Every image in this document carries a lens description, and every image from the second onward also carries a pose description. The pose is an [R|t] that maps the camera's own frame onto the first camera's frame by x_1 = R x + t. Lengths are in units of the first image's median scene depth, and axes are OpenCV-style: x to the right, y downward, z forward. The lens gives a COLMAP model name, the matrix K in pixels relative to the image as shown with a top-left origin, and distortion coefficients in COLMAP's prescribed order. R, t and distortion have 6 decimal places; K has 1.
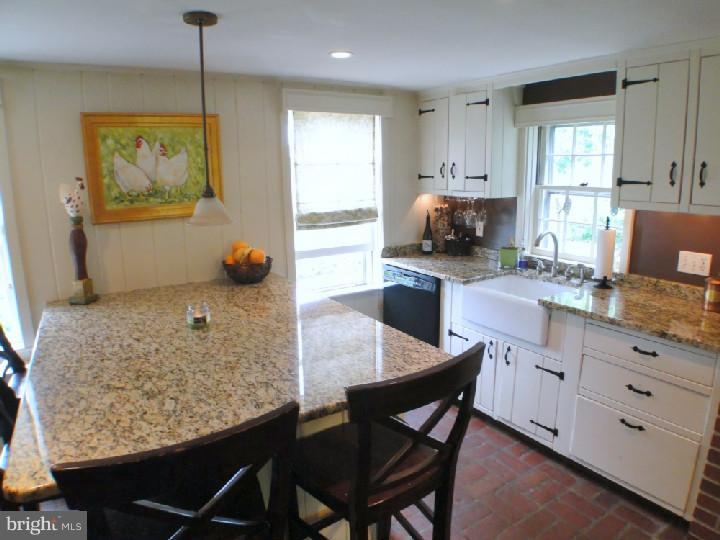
lens RADIAL K [[465.2, 0, 370.9], [0, 465.2, 272.7], [0, 0, 1]] dist [-0.131293, 0.026302]
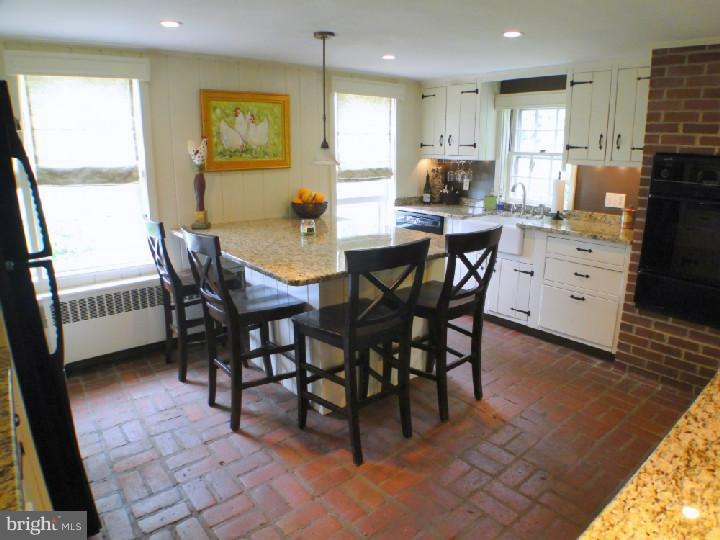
lens RADIAL K [[465.2, 0, 370.9], [0, 465.2, 272.7], [0, 0, 1]] dist [-0.131293, 0.026302]
pose [[0.993868, -0.015350, 0.109506, -0.243937], [0.010727, 0.999031, 0.042687, 0.128810], [-0.110055, -0.041251, 0.993069, -0.402147]]
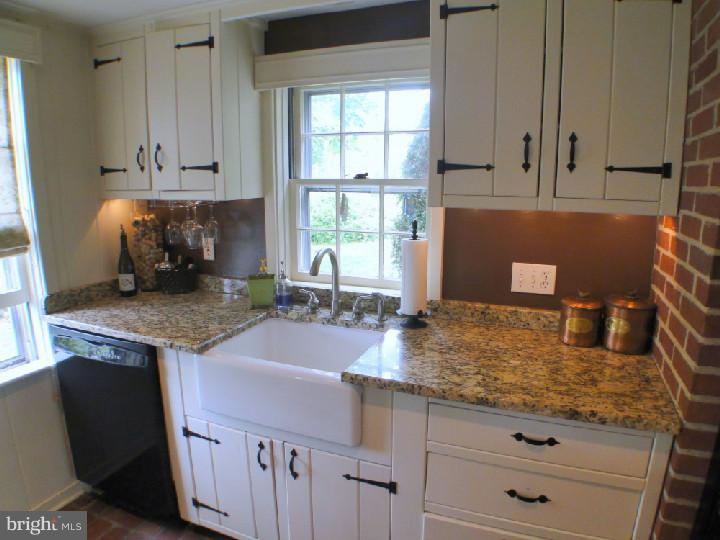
lens RADIAL K [[465.2, 0, 370.9], [0, 465.2, 272.7], [0, 0, 1]] dist [-0.131293, 0.026302]
pose [[0.822403, -0.102713, 0.559556, 0.073266], [0.108562, 0.993827, 0.022869, -0.064231], [-0.558451, 0.041939, 0.828477, 0.421331]]
